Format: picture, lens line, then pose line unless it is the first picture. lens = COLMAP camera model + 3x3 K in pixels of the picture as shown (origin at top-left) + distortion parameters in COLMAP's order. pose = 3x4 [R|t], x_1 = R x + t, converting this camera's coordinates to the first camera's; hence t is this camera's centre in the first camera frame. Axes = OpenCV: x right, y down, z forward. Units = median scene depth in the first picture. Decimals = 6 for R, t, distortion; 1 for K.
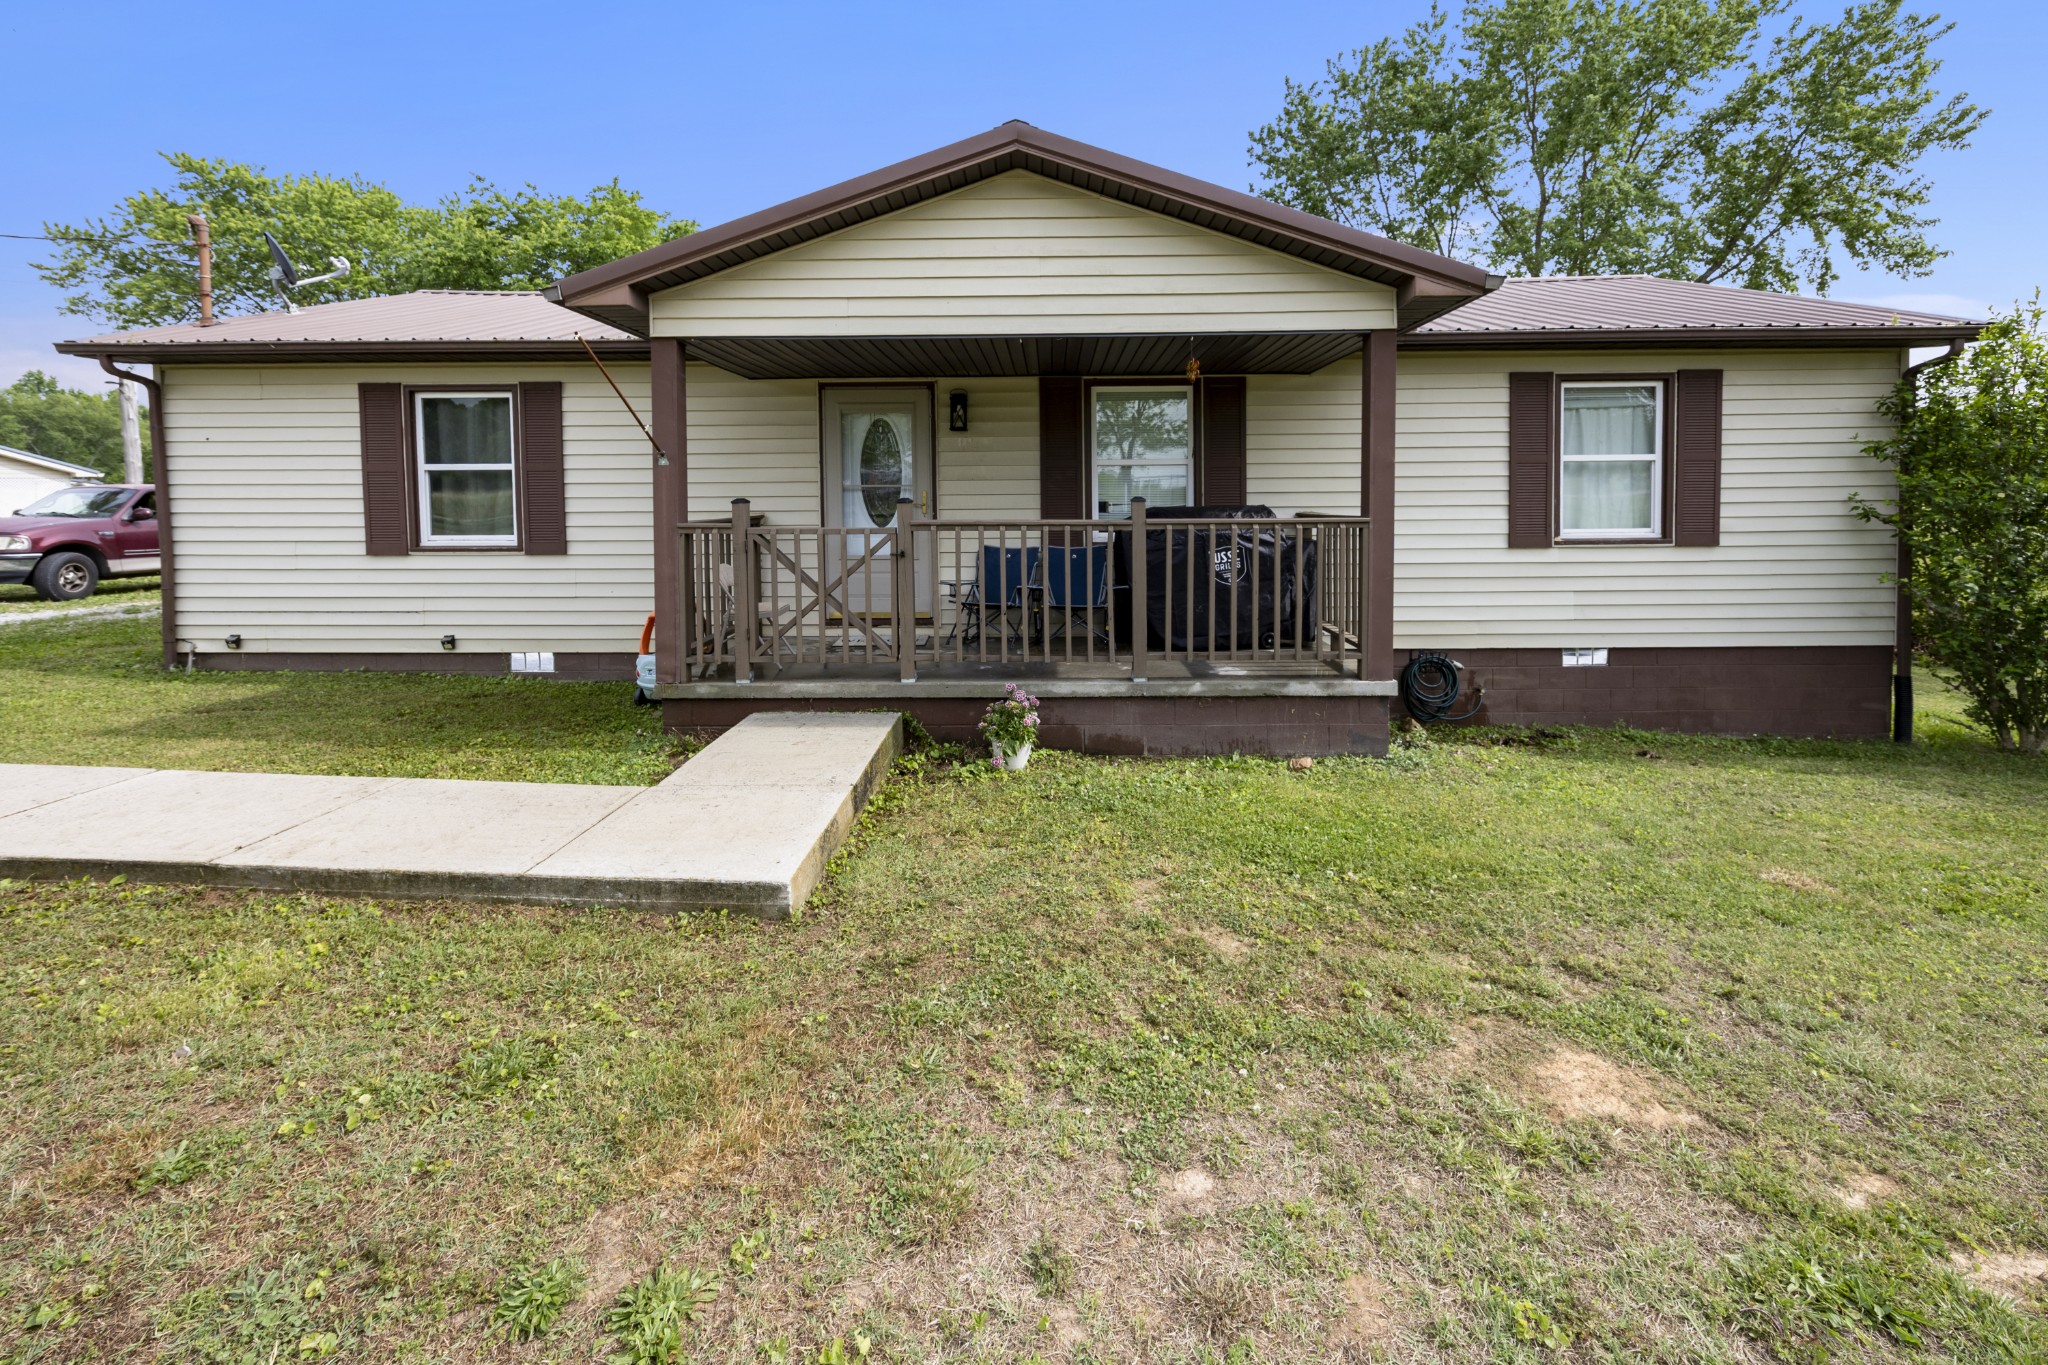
lens RADIAL K [[835.1, 0, 1034.2], [0, 835.1, 522.0], [0, 0, 1]] dist [0.000001, 0.000036]
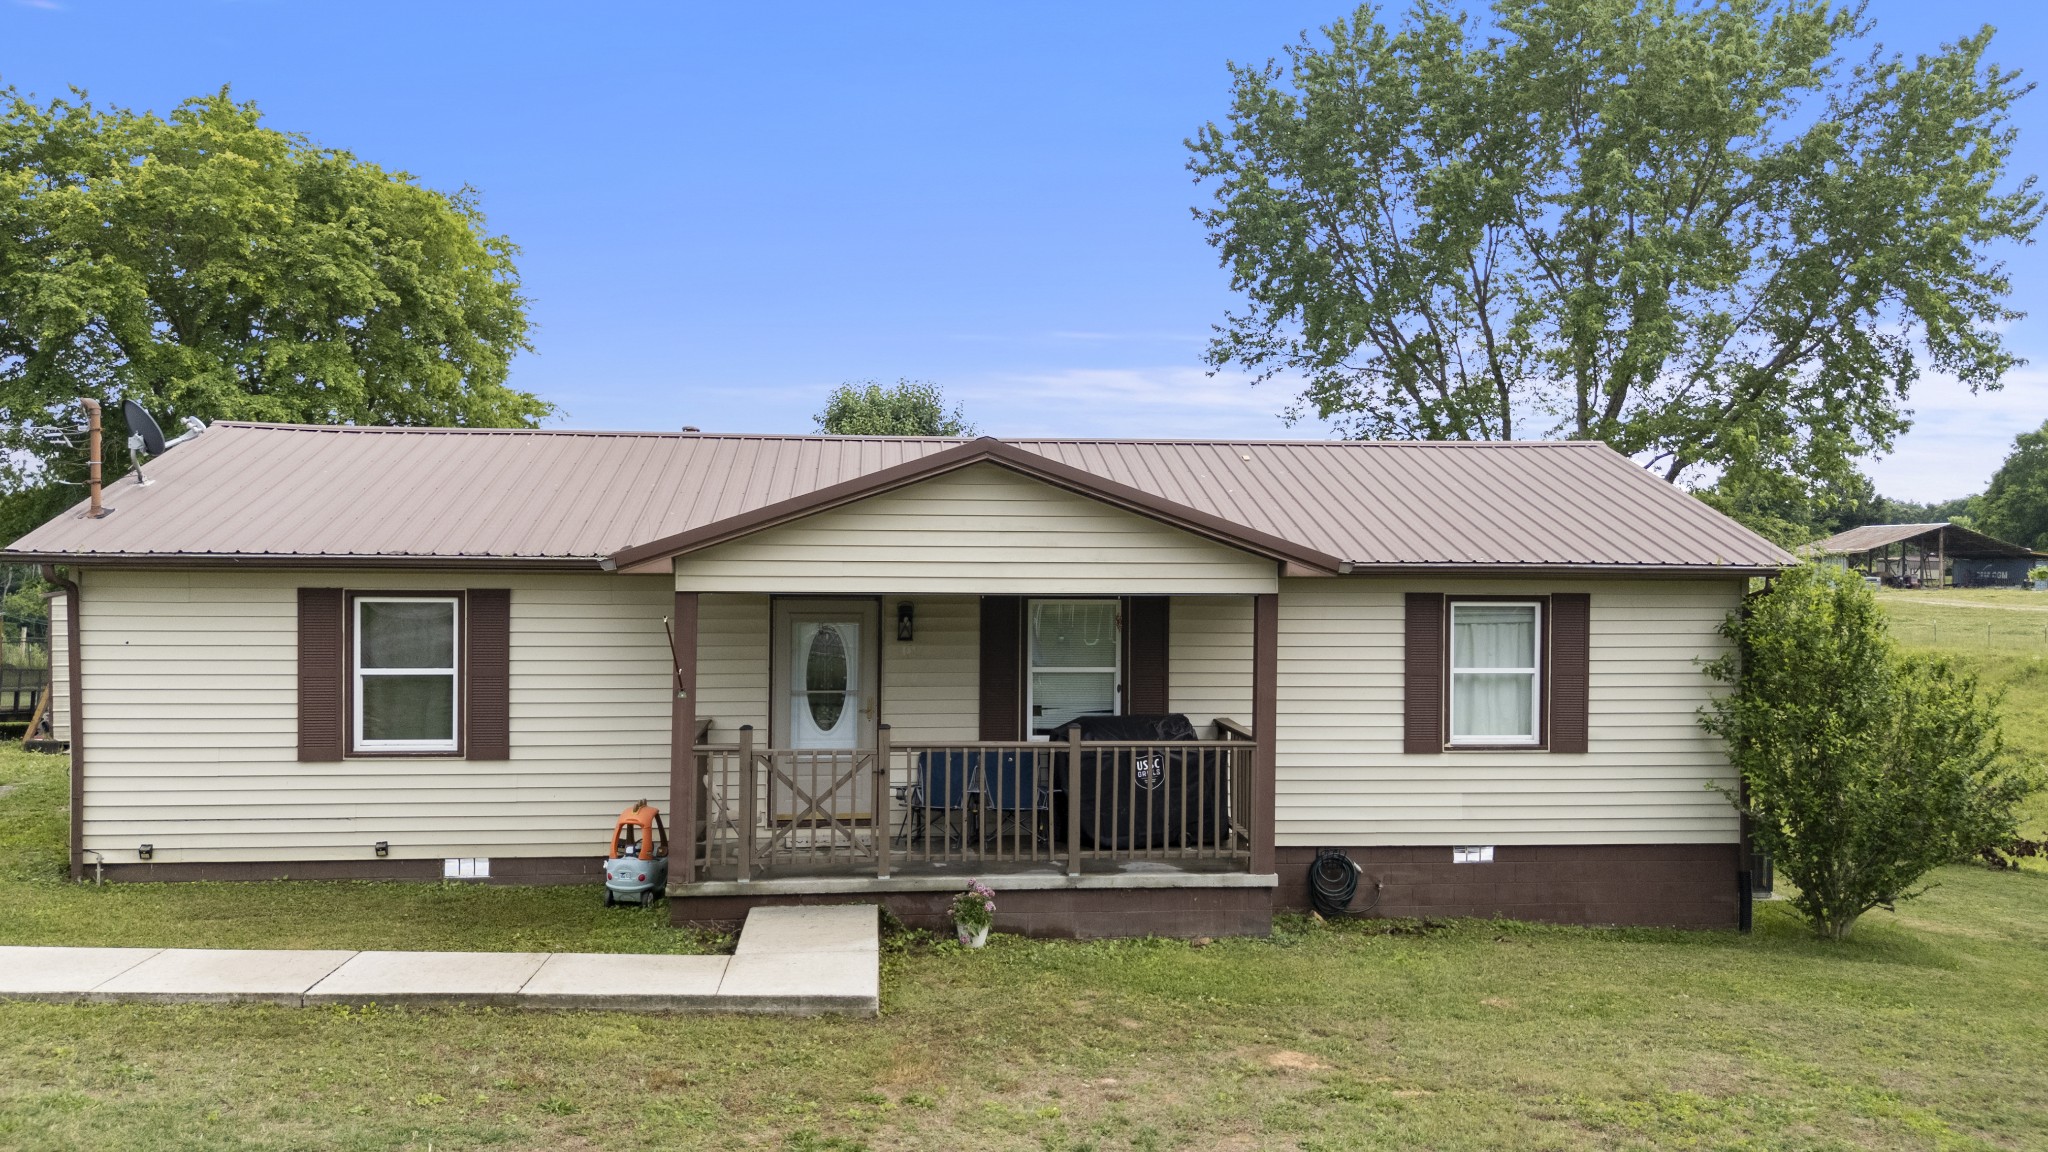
lens RADIAL K [[1510.3, 0, 1028.2], [0, 1510.3, 564.2], [0, 0, 1]] dist [0.079329, -0.077720]
pose [[0.993151, 0.013676, 0.116037, -0.156951], [-0.010895, 0.999639, -0.024569, -0.162064], [-0.116331, 0.023137, 0.992941, -0.927590]]
